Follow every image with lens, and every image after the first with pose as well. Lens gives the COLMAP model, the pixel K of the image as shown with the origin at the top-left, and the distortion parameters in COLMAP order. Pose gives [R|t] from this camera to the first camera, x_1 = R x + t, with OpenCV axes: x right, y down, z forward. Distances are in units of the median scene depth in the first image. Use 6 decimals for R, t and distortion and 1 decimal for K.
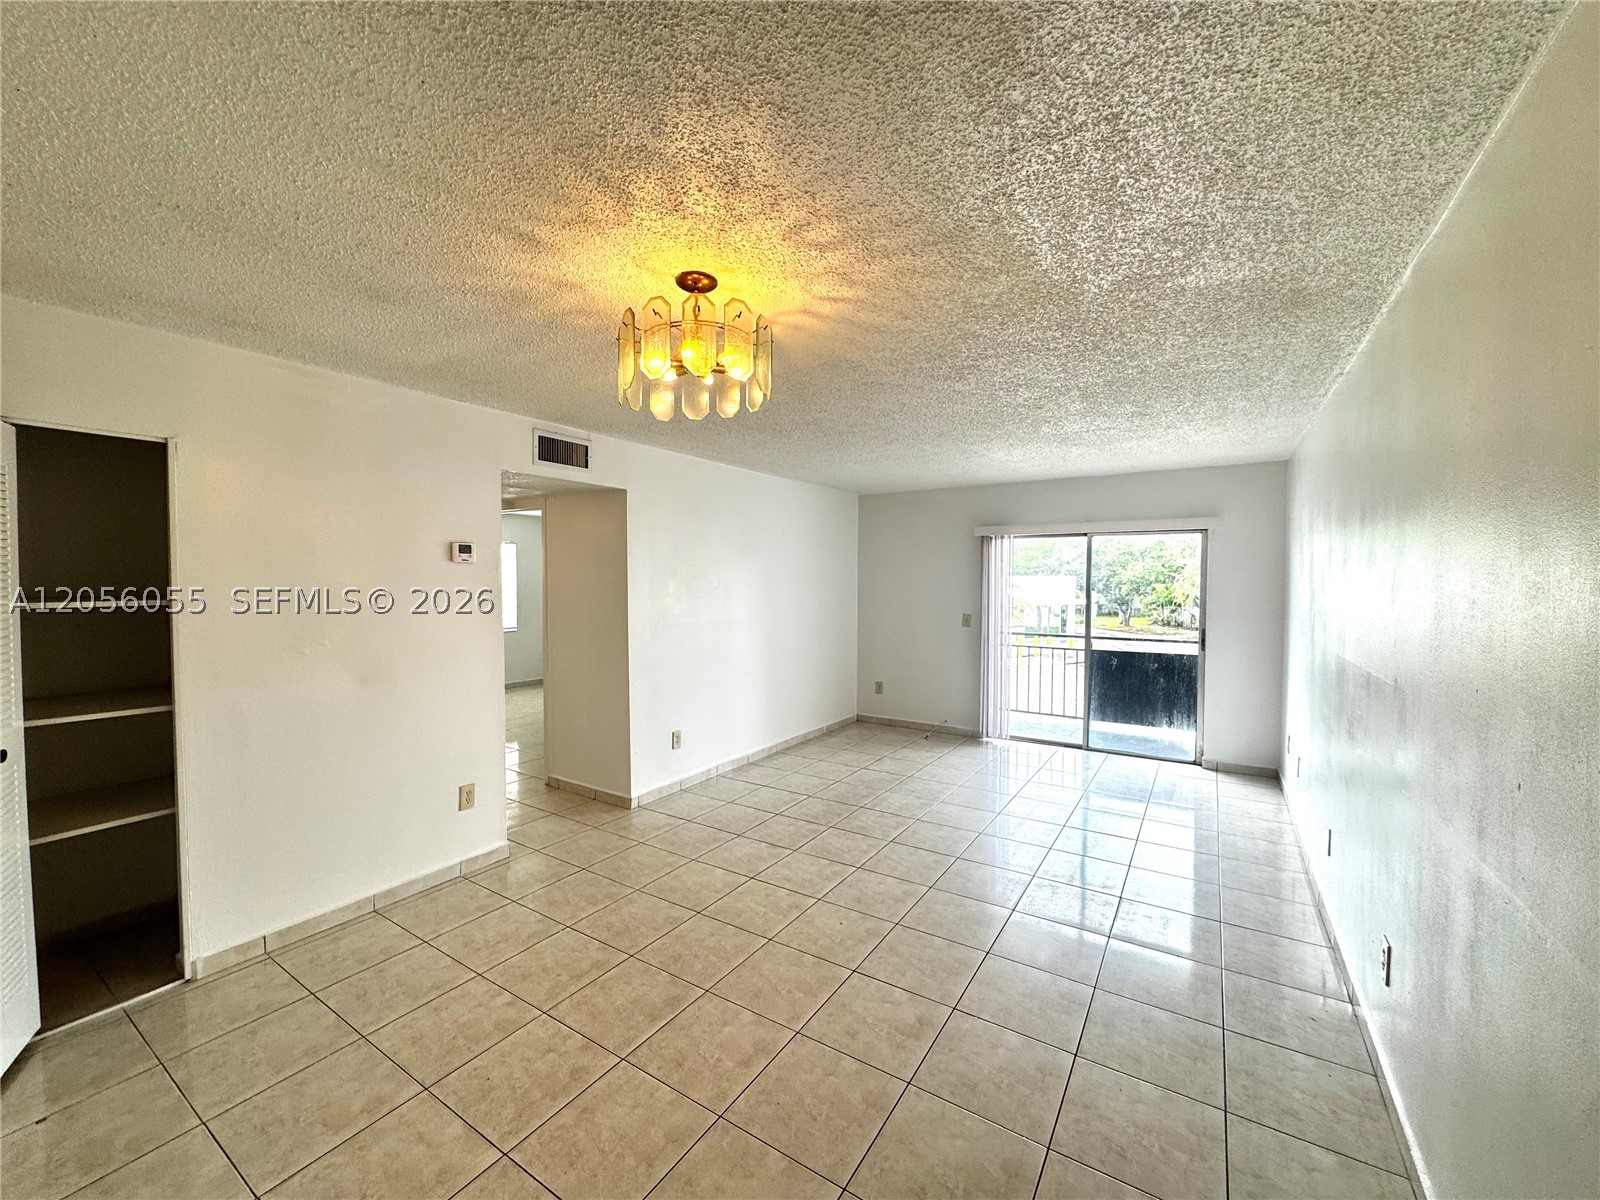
lens RADIAL K [[639.6, 0, 800.0], [0, 639.6, 600.0], [0, 0, 1]] dist [-0.000739, 0.000369]
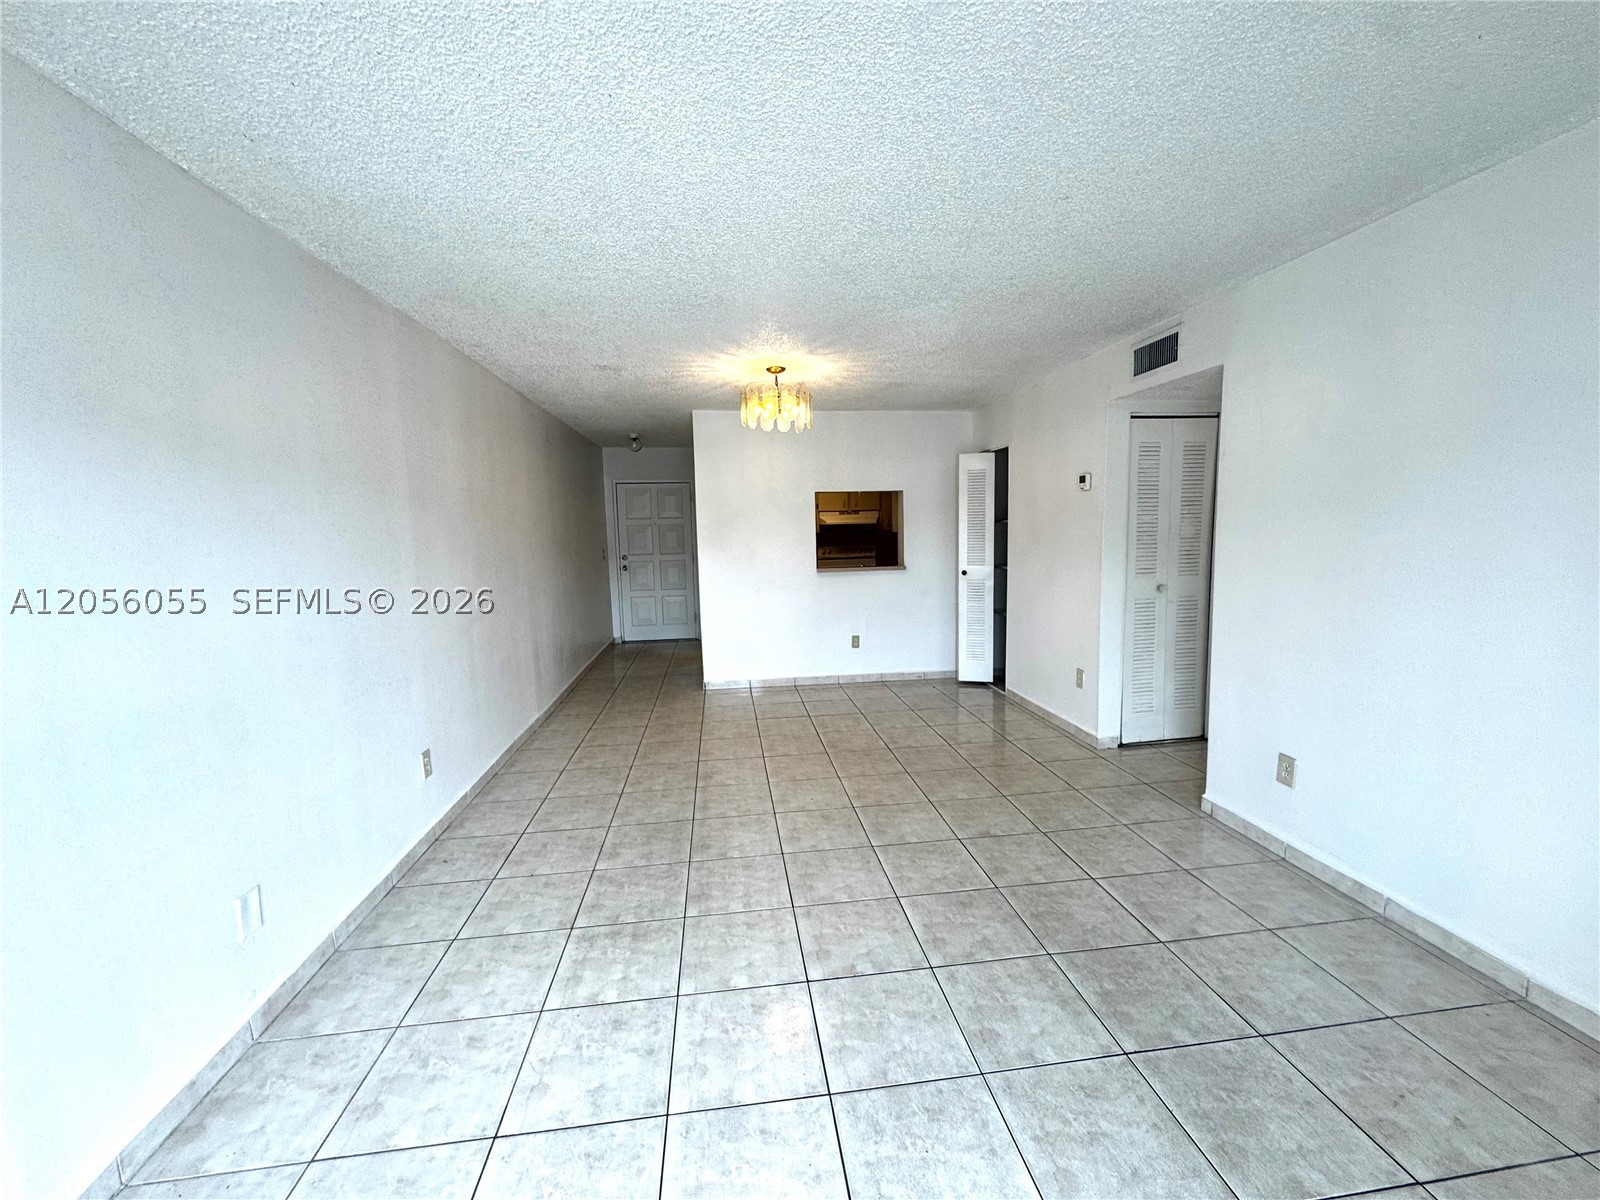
lens RADIAL K [[639.6, 0, 800.0], [0, 639.6, 600.0], [0, 0, 1]] dist [-0.000739, 0.000369]
pose [[-0.766600, 0.088220, -0.636036, 0.521238], [0.001491, 0.990759, 0.135624, -0.012689], [0.642123, 0.103021, -0.759648, 1.199314]]
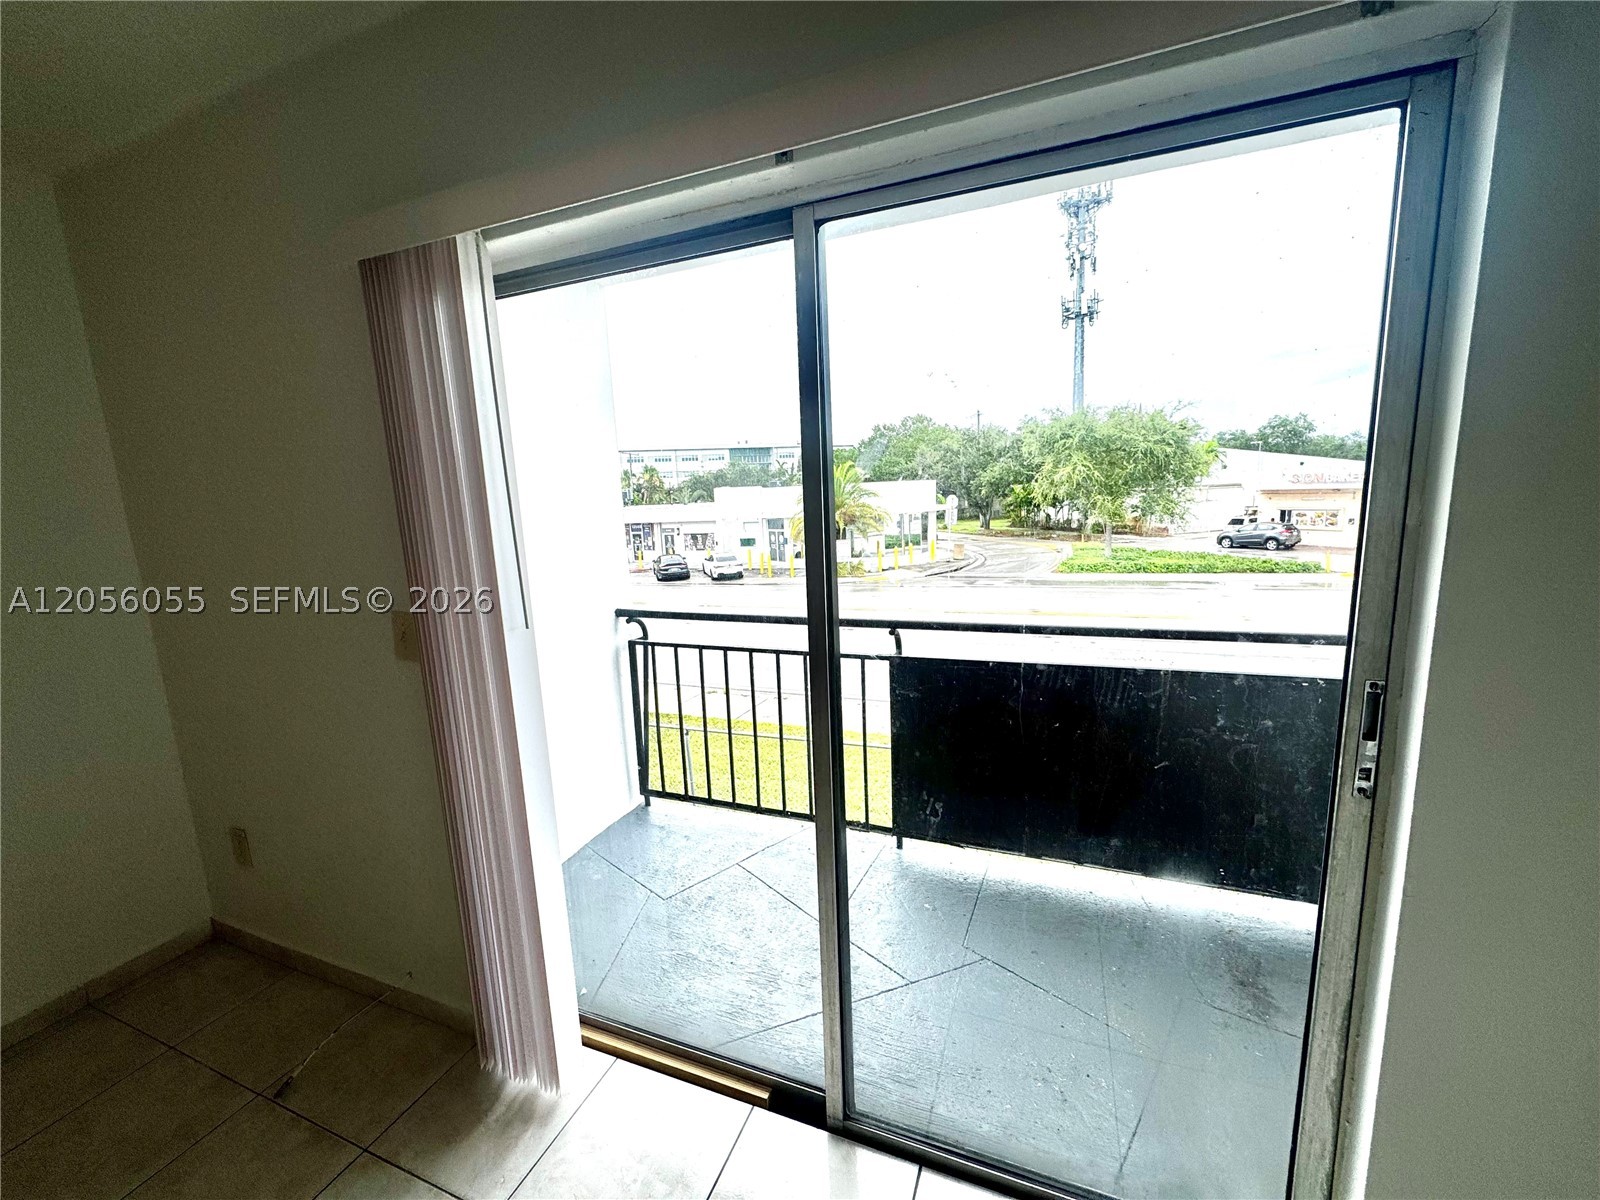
lens RADIAL K [[639.6, 0, 800.0], [0, 639.6, 600.0], [0, 0, 1]] dist [-0.000739, 0.000369]
pose [[0.980525, -0.076341, 0.180949, 0.066530], [0.051778, 0.989247, 0.136781, -0.002004], [-0.189445, -0.124748, 0.973935, 0.129386]]
